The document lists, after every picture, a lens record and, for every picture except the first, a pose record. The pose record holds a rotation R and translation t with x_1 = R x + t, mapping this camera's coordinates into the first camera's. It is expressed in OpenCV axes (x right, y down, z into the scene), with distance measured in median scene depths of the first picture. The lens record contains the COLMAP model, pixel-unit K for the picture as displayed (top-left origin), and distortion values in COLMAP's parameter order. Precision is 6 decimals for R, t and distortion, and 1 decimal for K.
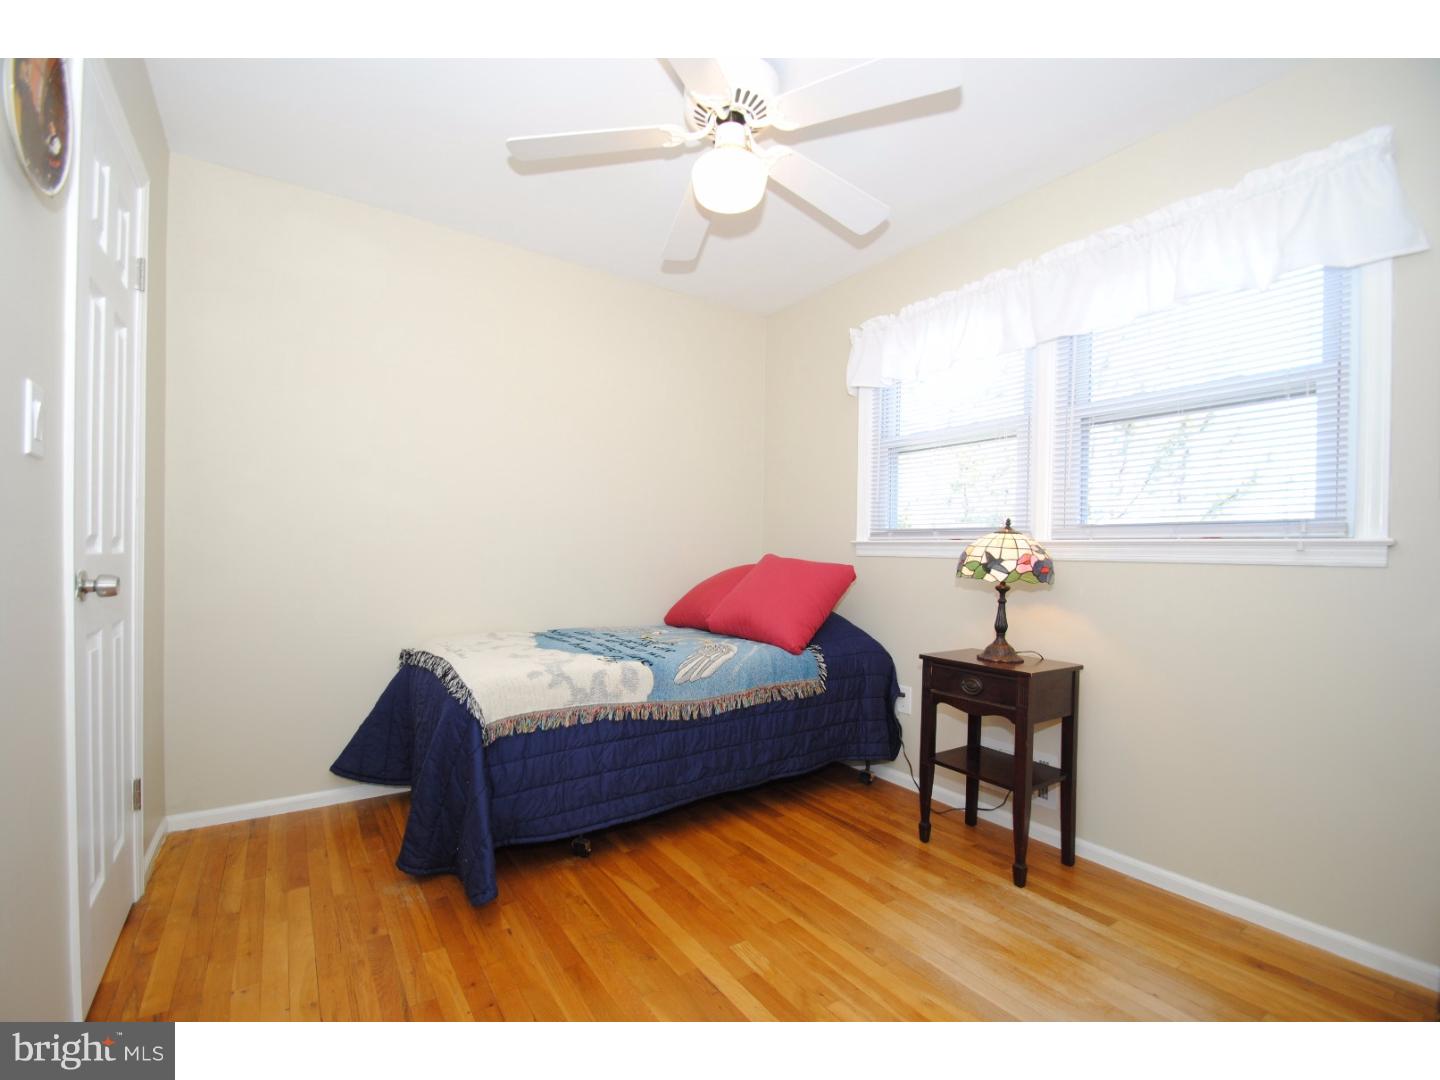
lens RADIAL K [[618.8, 0, 723.7], [0, 618.8, 540.8], [0, 0, 1]] dist [0.000370, -0.000053]
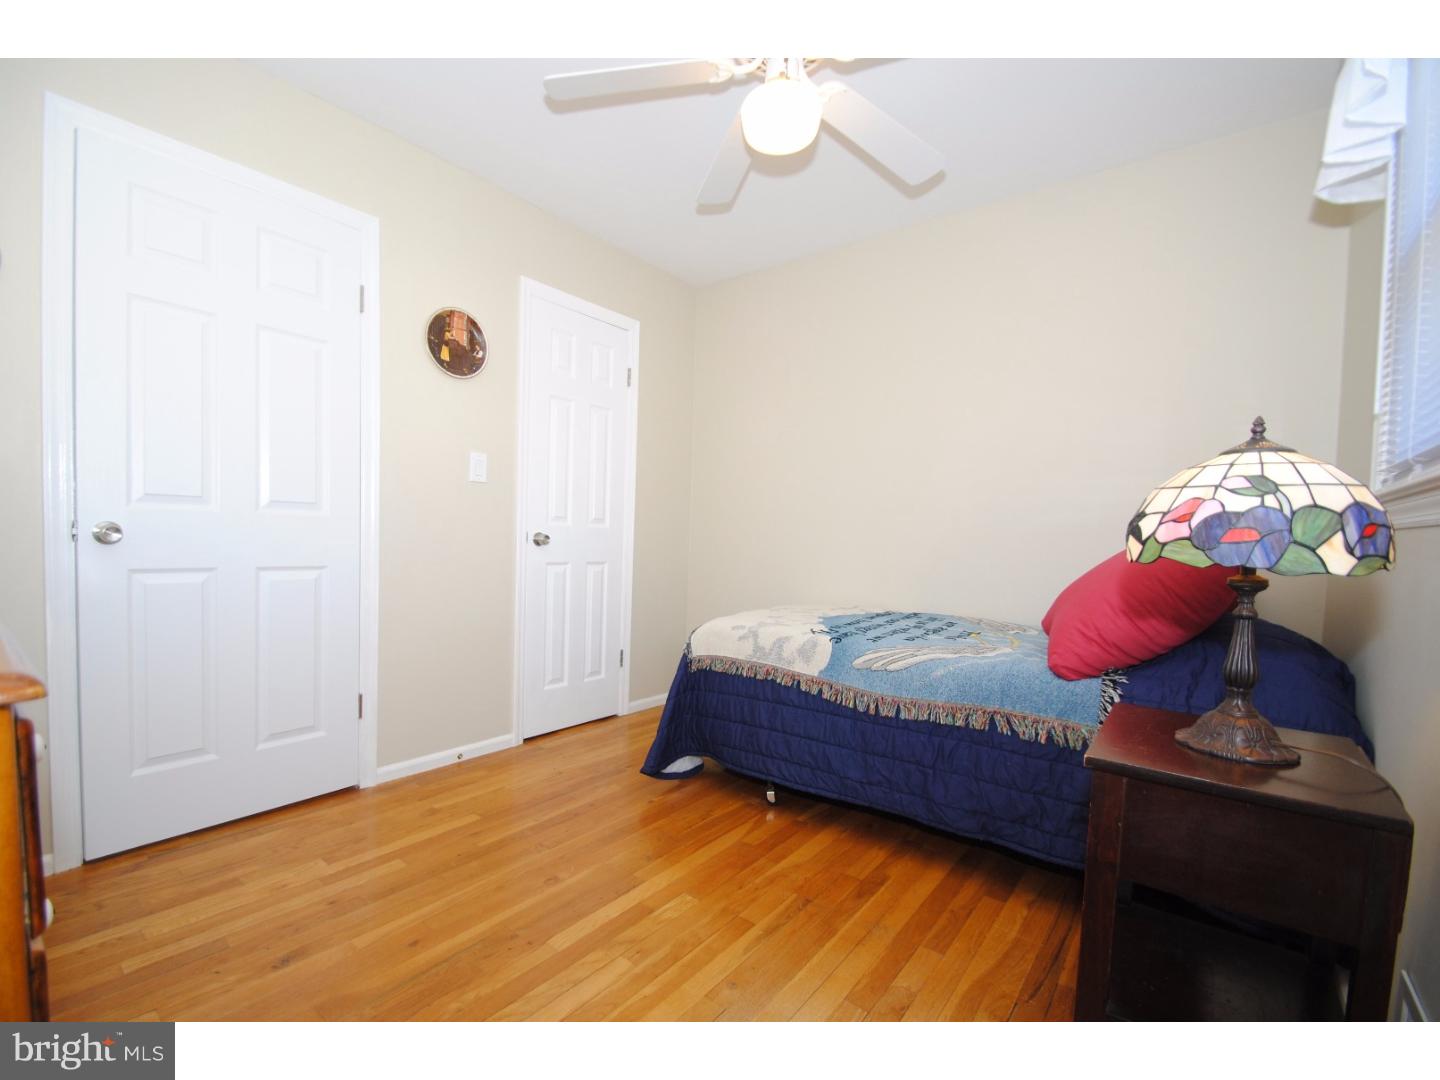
lens RADIAL K [[668.4, 0, 720.2], [0, 668.4, 543.0], [0, 0, 1]] dist [-0.002804, -0.001626]
pose [[0.280015, -0.000765, -0.959995, 0.837228], [0.000264, 1.000000, -0.000720, 0.052077], [0.959996, -0.000052, 0.280015, 0.564971]]
